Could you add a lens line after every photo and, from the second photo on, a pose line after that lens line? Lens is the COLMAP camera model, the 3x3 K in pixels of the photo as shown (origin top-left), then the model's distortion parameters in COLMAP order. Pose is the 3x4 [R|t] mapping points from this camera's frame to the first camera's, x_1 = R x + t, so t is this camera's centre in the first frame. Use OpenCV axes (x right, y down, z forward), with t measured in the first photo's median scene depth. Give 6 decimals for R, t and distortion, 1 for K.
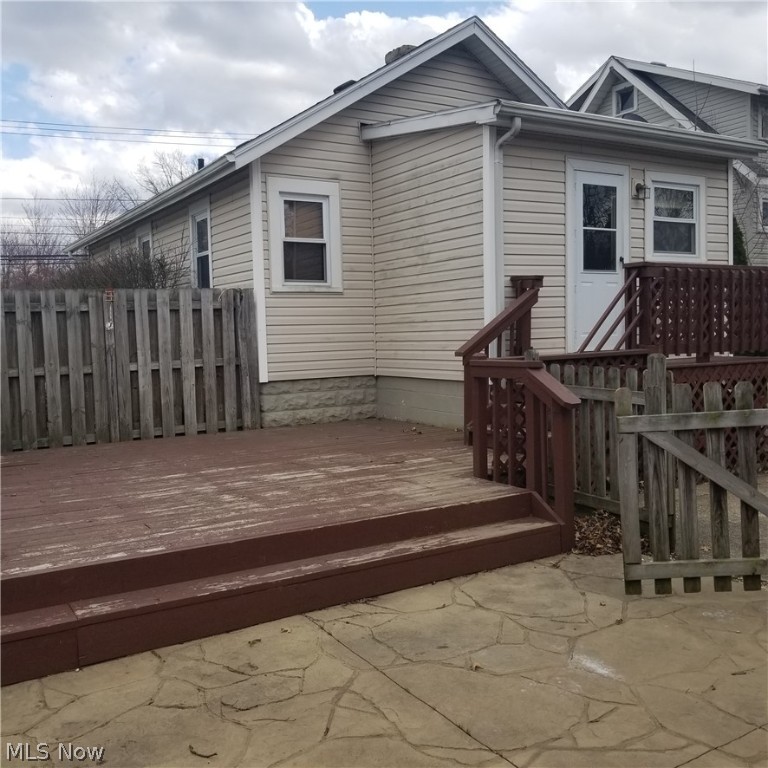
lens RADIAL K [[812.9, 0, 386.0], [0, 812.9, 371.9], [0, 0, 1]] dist [0.118248, -0.259852]
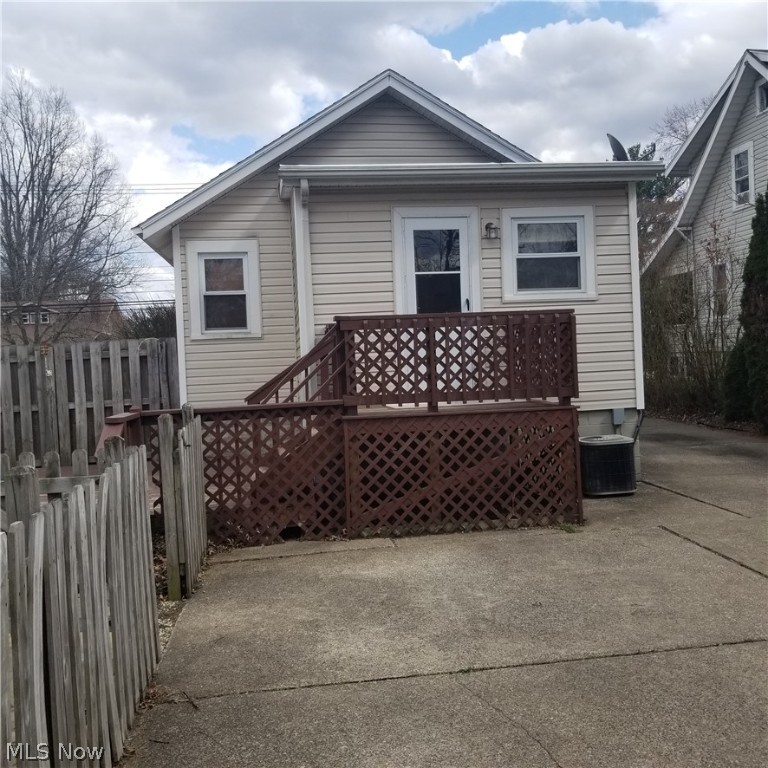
lens RADIAL K [[794.5, 0, 398.9], [0, 794.5, 368.7], [0, 0, 1]] dist [0.096770, -0.150531]
pose [[0.917221, -0.007796, -0.398302, 0.599842], [0.000797, 0.999842, -0.017734, -0.038785], [0.398378, 0.015948, 0.917083, 0.086344]]
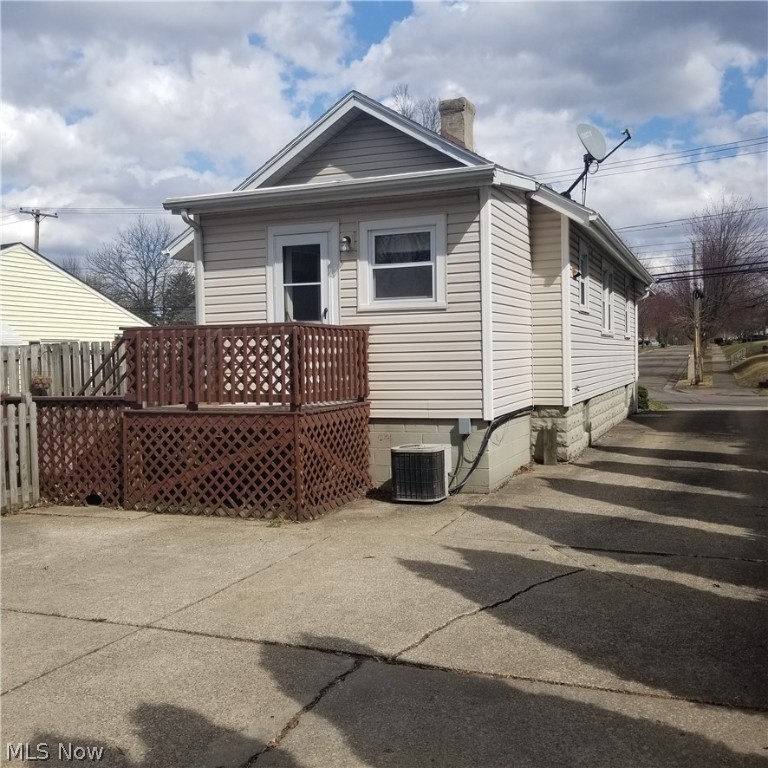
lens RADIAL K [[793.2, 0, 420.4], [0, 793.2, 388.1], [0, 0, 1]] dist [0.105904, -0.189235]
pose [[0.606239, 0.044104, -0.794059, 1.203633], [-0.034596, 0.998978, 0.029072, -0.070936], [0.794530, 0.009847, 0.607145, 0.473228]]
